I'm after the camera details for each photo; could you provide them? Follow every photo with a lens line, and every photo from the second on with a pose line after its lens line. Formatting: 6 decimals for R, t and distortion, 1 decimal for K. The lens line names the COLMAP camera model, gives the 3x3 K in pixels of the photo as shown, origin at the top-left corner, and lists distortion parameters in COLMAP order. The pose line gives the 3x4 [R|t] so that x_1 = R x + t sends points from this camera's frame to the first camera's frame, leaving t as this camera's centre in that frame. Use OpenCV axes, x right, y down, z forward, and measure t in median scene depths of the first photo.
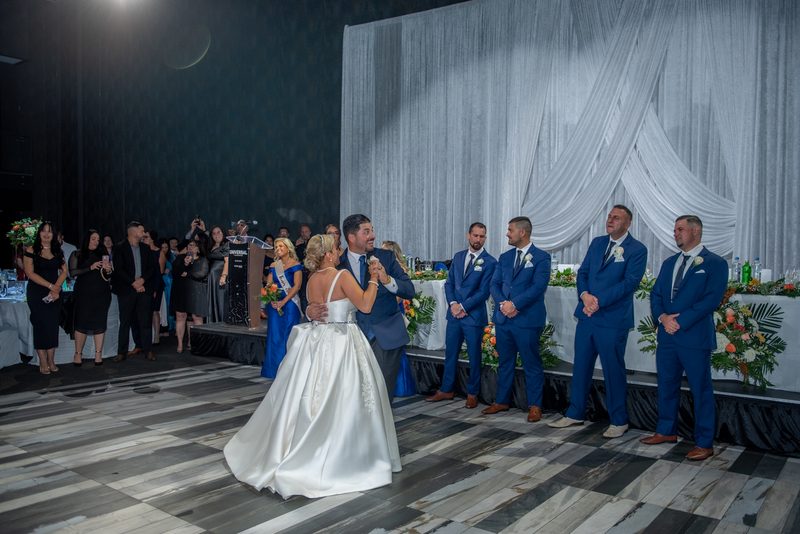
lens RADIAL K [[700.1, 0, 371.8], [0, 700.1, 279.3], [0, 0, 1]] dist [-0.025565, -0.000201]
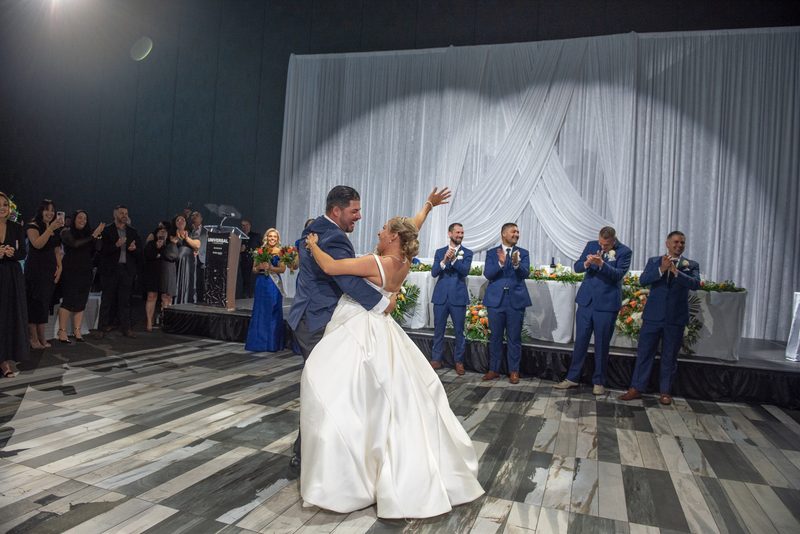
lens RADIAL K [[580.9, 0, 400.0], [0, 580.9, 267.0], [0, 0, 1]] dist [-0.049579, -0.006492]
pose [[0.947255, 0.038738, 0.318131, -0.282609], [-0.035885, 0.999246, -0.014825, 0.009149], [-0.318465, 0.002627, 0.947931, 0.045357]]
